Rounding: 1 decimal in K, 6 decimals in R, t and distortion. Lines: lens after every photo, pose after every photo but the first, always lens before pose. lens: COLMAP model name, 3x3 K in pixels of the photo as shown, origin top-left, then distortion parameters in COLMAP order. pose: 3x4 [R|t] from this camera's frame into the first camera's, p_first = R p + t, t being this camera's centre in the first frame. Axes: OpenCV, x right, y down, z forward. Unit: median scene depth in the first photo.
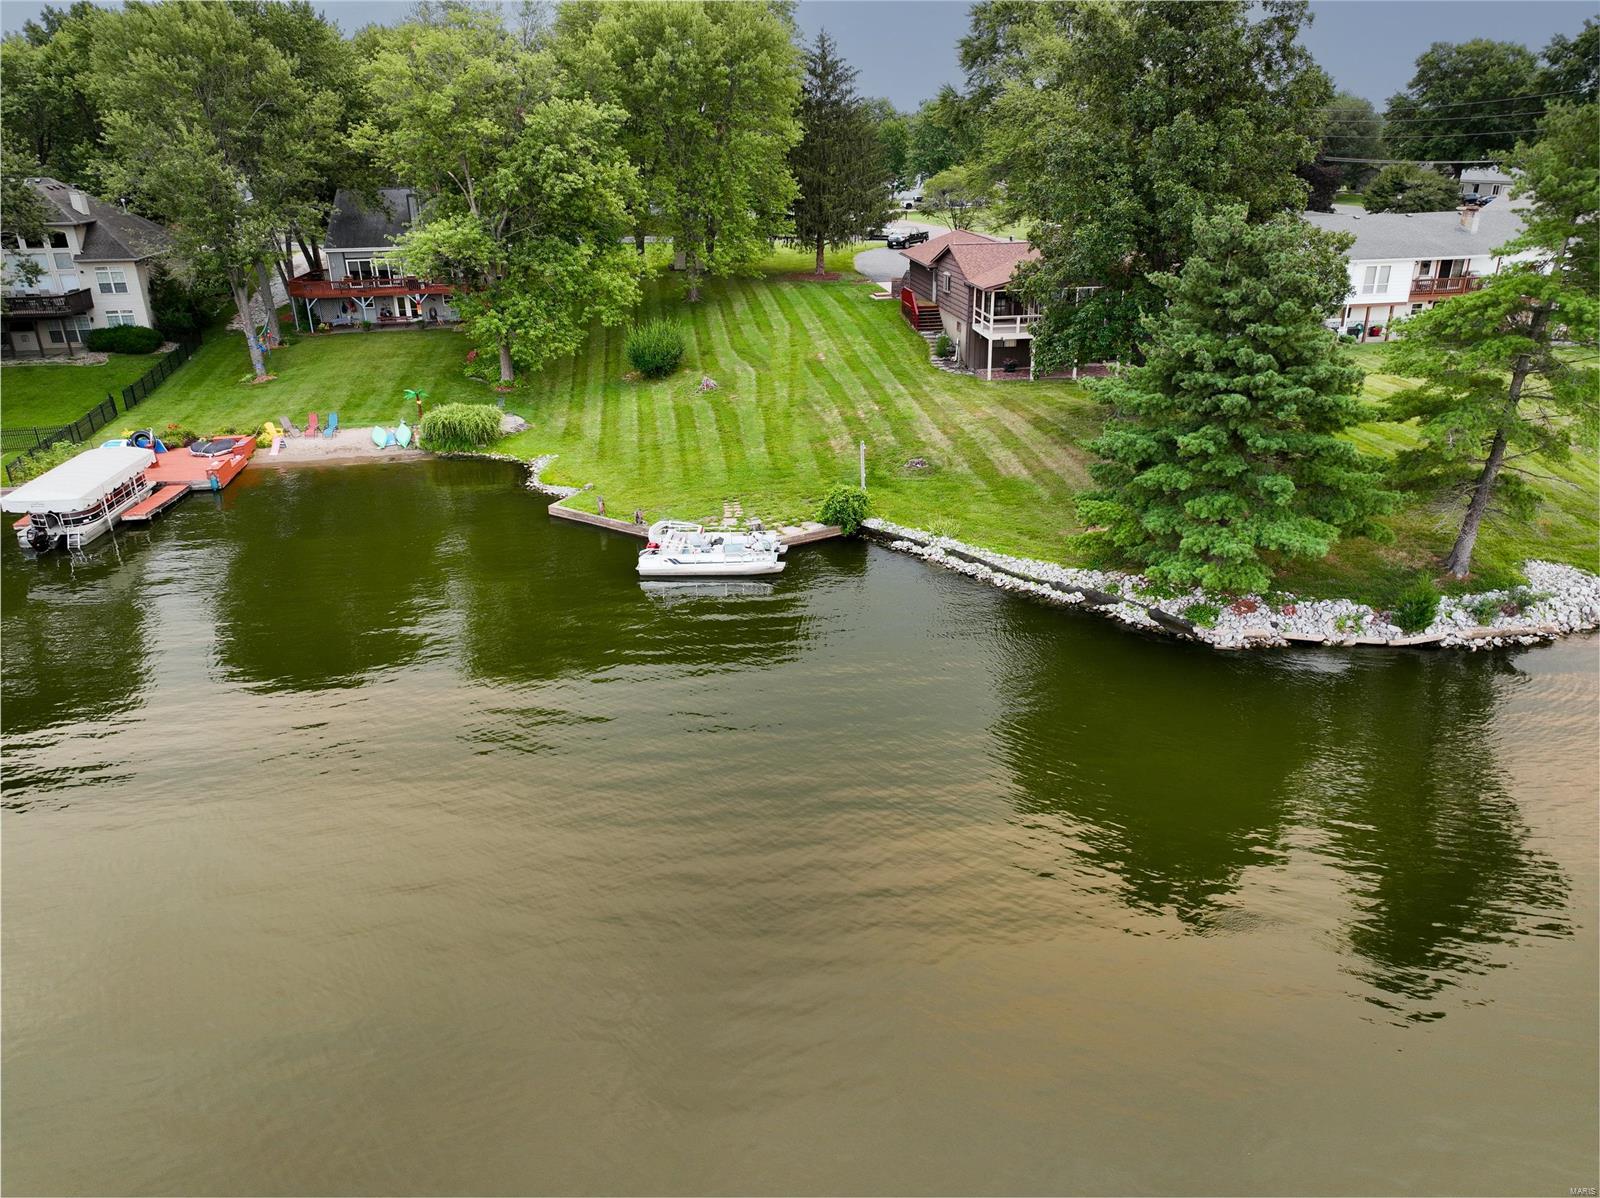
lens RADIAL K [[1113.8, 0, 800.0], [0, 1113.8, 599.0], [0, 0, 1]] dist [0.005687, 0.001817]
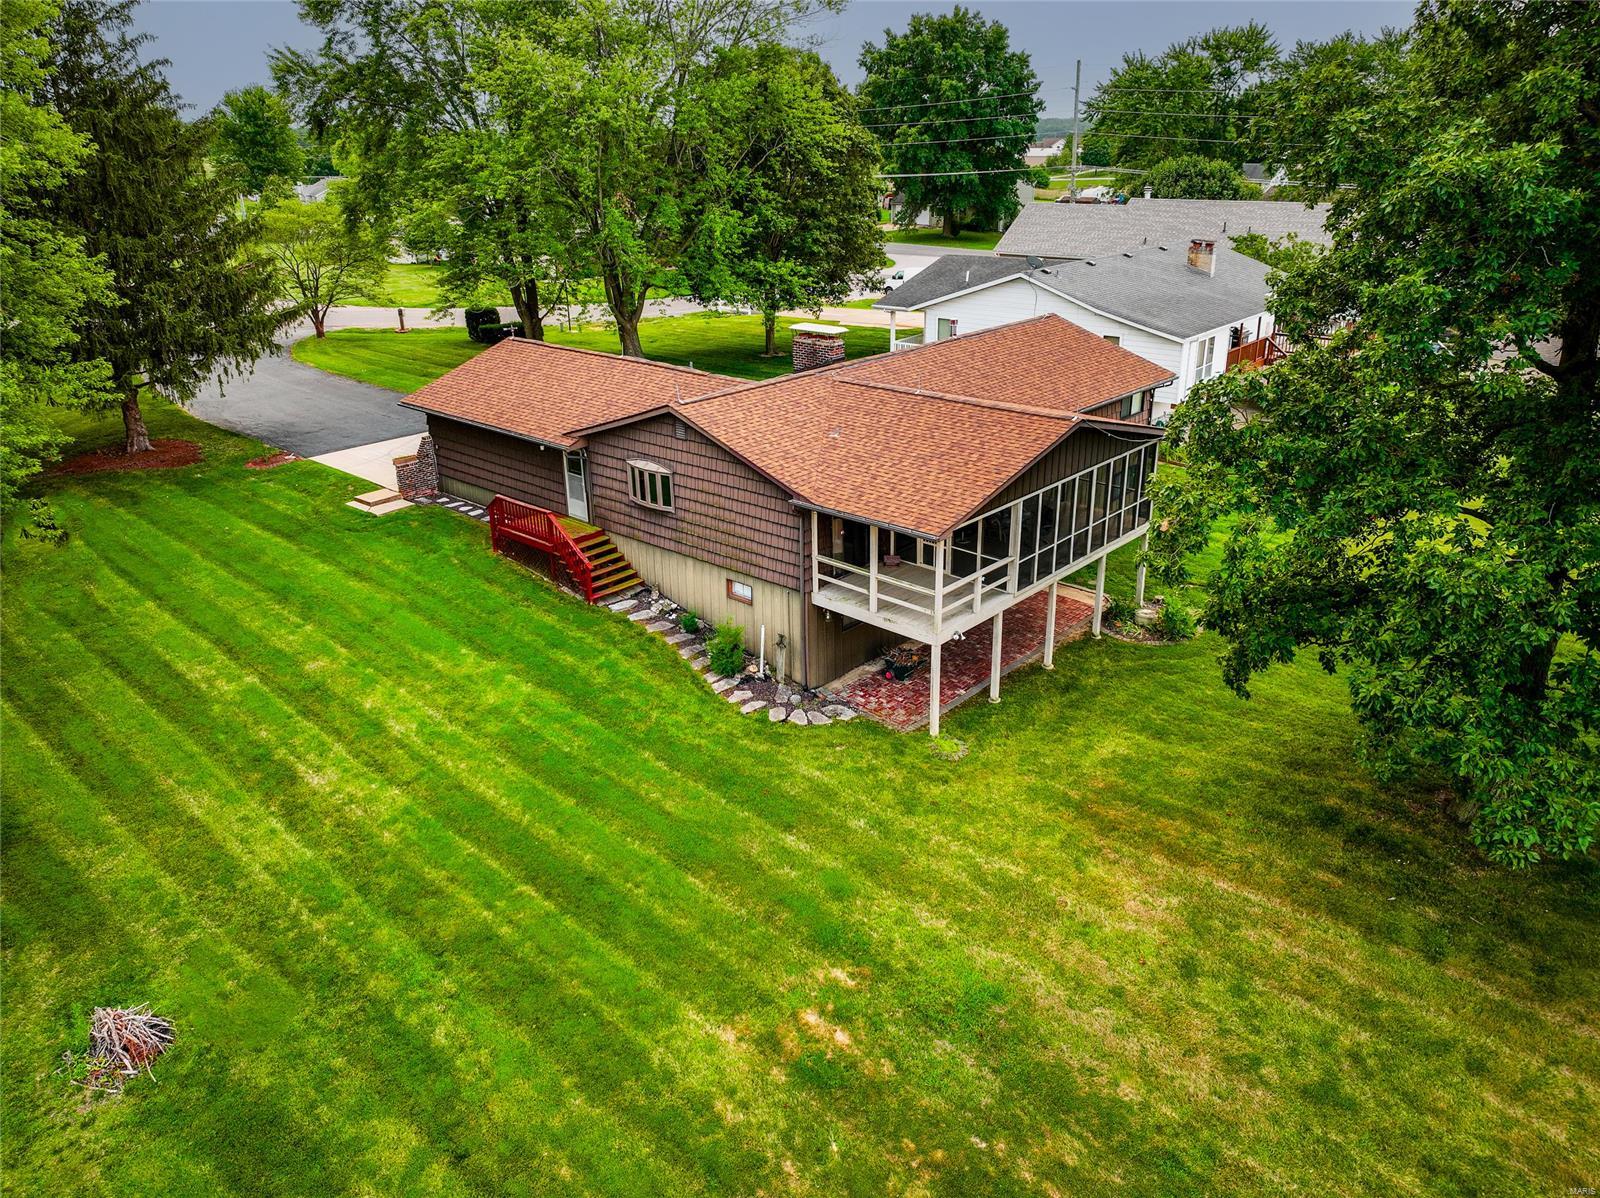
lens RADIAL K [[1113.8, 0, 800.0], [0, 1113.8, 599.0], [0, 0, 1]] dist [0.005687, 0.001817]
pose [[0.762419, -0.250388, 0.596677, -0.092600], [0.259981, 0.962934, 0.071885, -0.275931], [-0.592560, 0.100318, 0.799255, 0.679048]]
